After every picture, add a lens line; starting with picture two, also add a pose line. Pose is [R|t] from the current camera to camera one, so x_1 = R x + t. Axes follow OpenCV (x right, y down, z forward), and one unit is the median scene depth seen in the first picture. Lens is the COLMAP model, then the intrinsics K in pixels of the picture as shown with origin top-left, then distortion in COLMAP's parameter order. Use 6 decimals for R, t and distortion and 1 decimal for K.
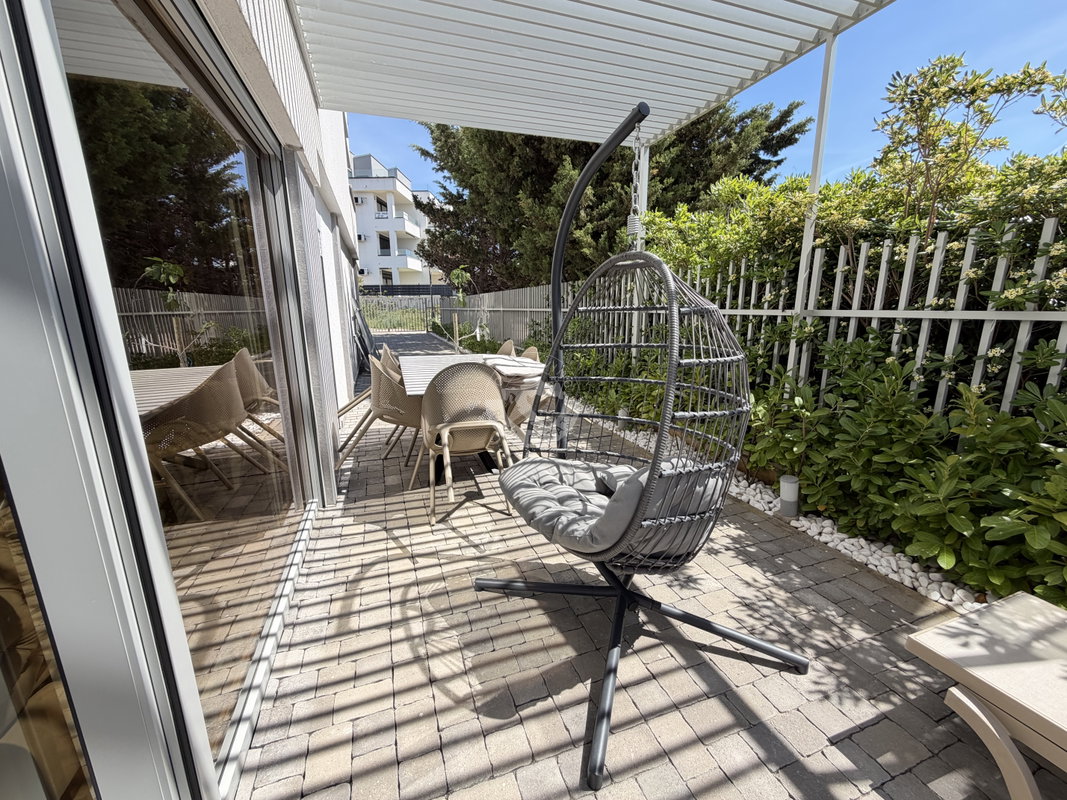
lens RADIAL K [[423.3, 0, 530.0], [0, 423.3, 396.0], [0, 0, 1]] dist [-0.001494, 0.000357]
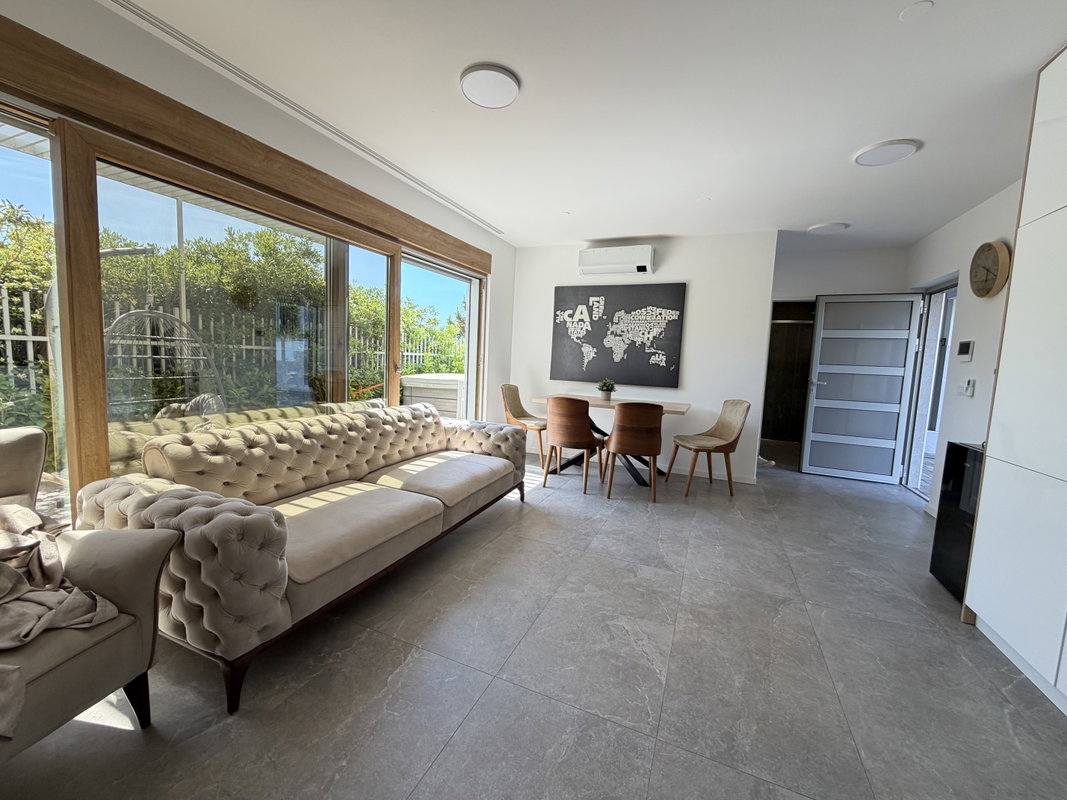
lens RADIAL K [[423.3, 0, 528.6], [0, 423.3, 400.5], [0, 0, 1]] dist [-0.001494, 0.000357]
pose [[-0.726593, -0.094452, 0.680545, -1.683927], [0.104222, 0.963892, 0.245051, -0.147781], [-0.679117, 0.248980, -0.690513, 0.822979]]
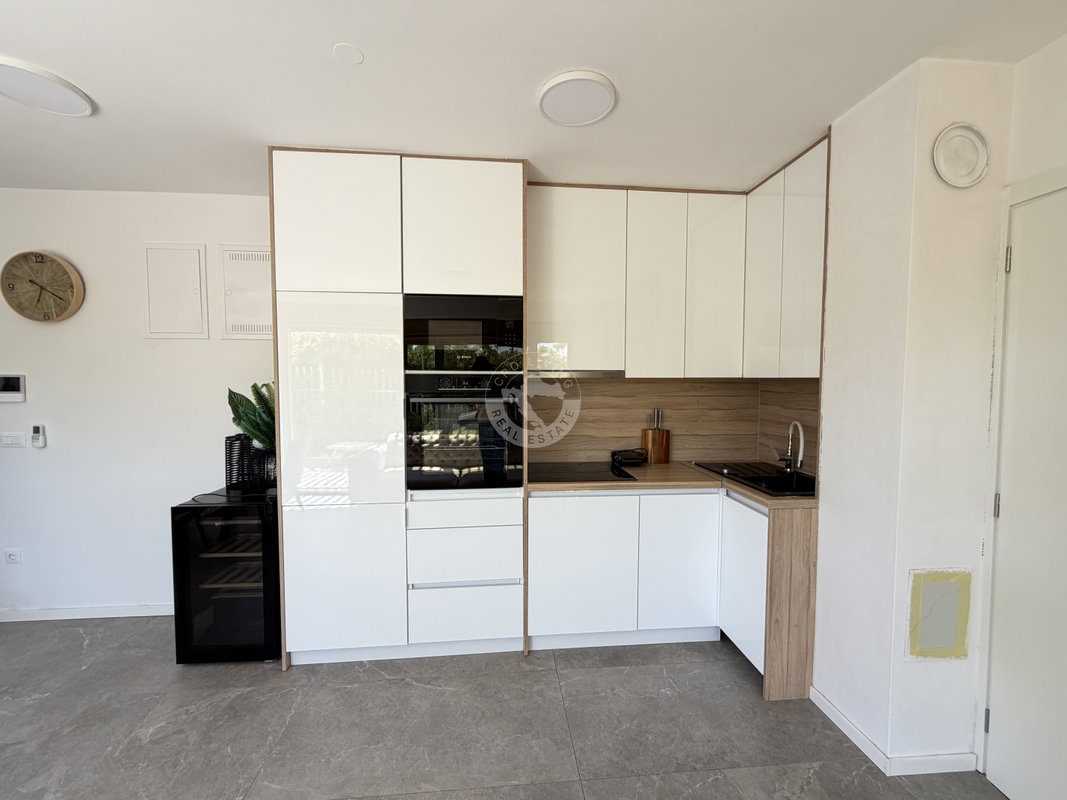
lens RADIAL K [[423.3, 0, 531.8], [0, 423.3, 398.9], [0, 0, 1]] dist [-0.001494, 0.000357]
pose [[-0.247449, 0.047516, -0.967735, -1.073262], [-0.201686, 0.974392, 0.099414, -0.147369], [0.947677, 0.219778, -0.231529, 0.287411]]
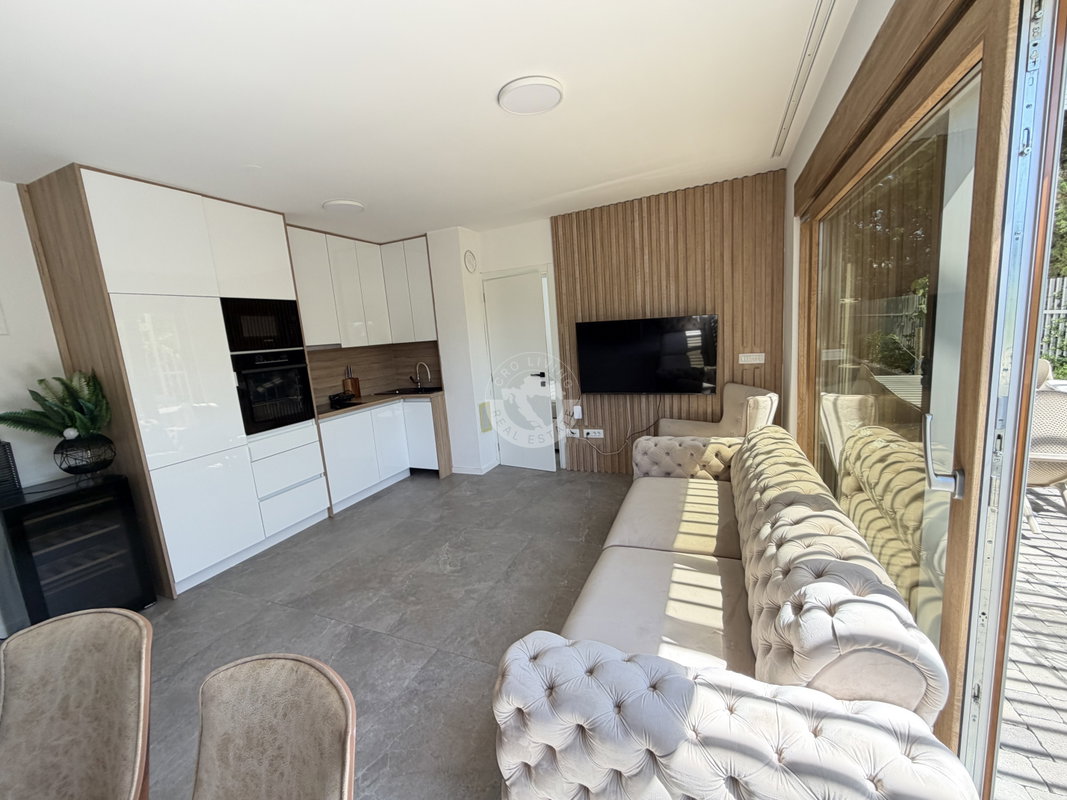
lens RADIAL K [[423.3, 0, 530.7], [0, 423.3, 398.8], [0, 0, 1]] dist [-0.001494, 0.000357]
pose [[0.726168, 0.051444, -0.685590, -0.353112], [-0.065300, 0.997849, 0.005710, 0.009790], [0.684410, 0.040623, 0.727965, -0.484857]]
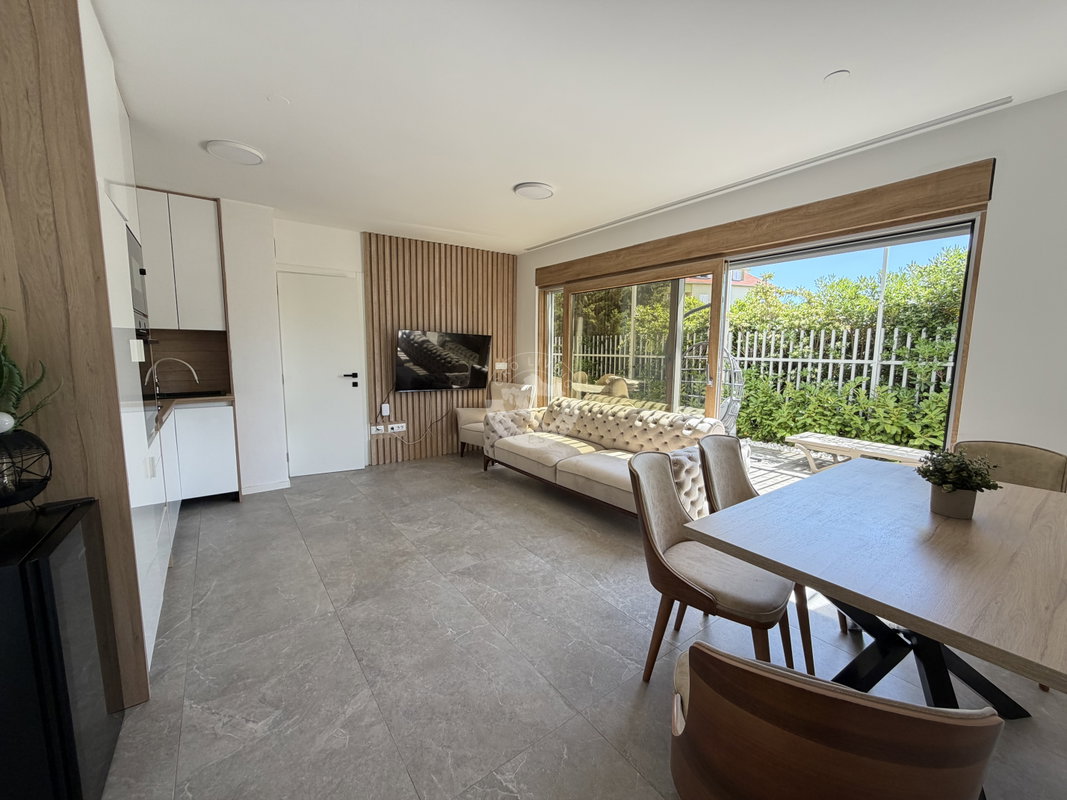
lens RADIAL K [[423.3, 0, 529.9], [0, 423.3, 398.9], [0, 0, 1]] dist [-0.001494, 0.000357]
pose [[0.956612, -0.022420, 0.290500, -1.384875], [0.048103, 0.995506, -0.081570, 0.213385], [-0.287366, 0.092004, 0.953392, -1.162338]]
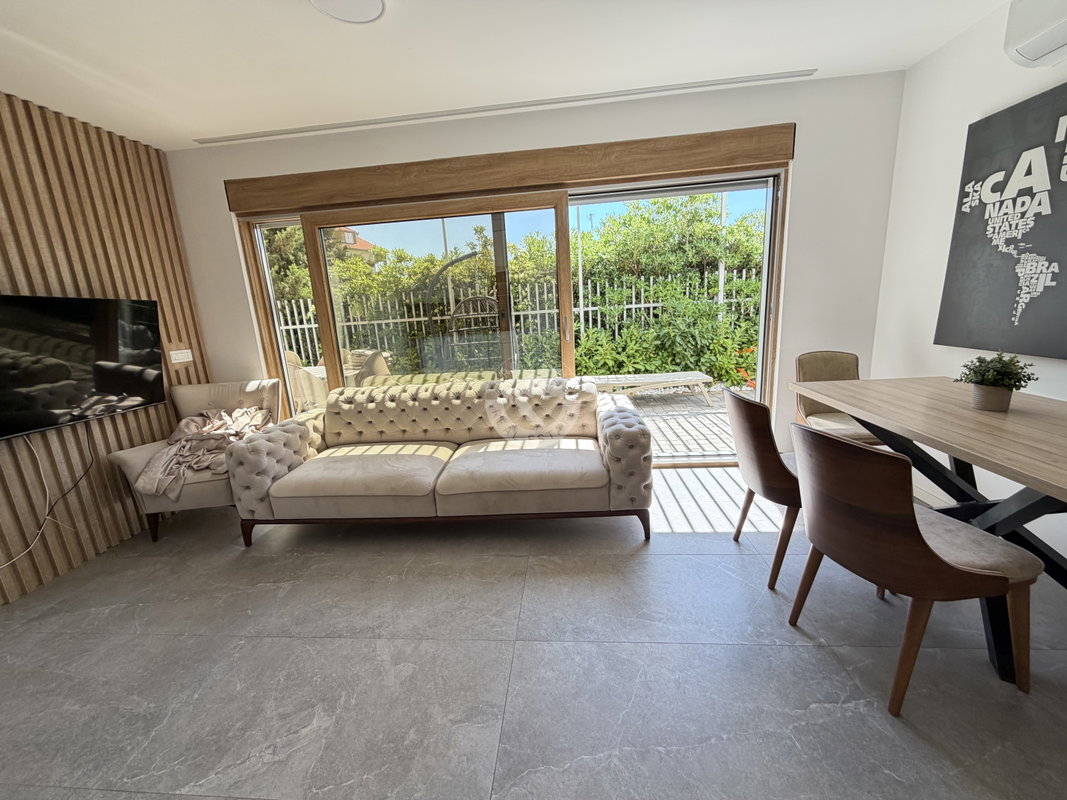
lens RADIAL K [[423.3, 0, 529.7], [0, 423.3, 399.7], [0, 0, 1]] dist [-0.001494, 0.000357]
pose [[0.414283, -0.220329, 0.883077, -1.595015], [0.246721, 0.961114, 0.124053, 0.058865], [-0.876070, 0.166480, 0.452533, -0.380734]]
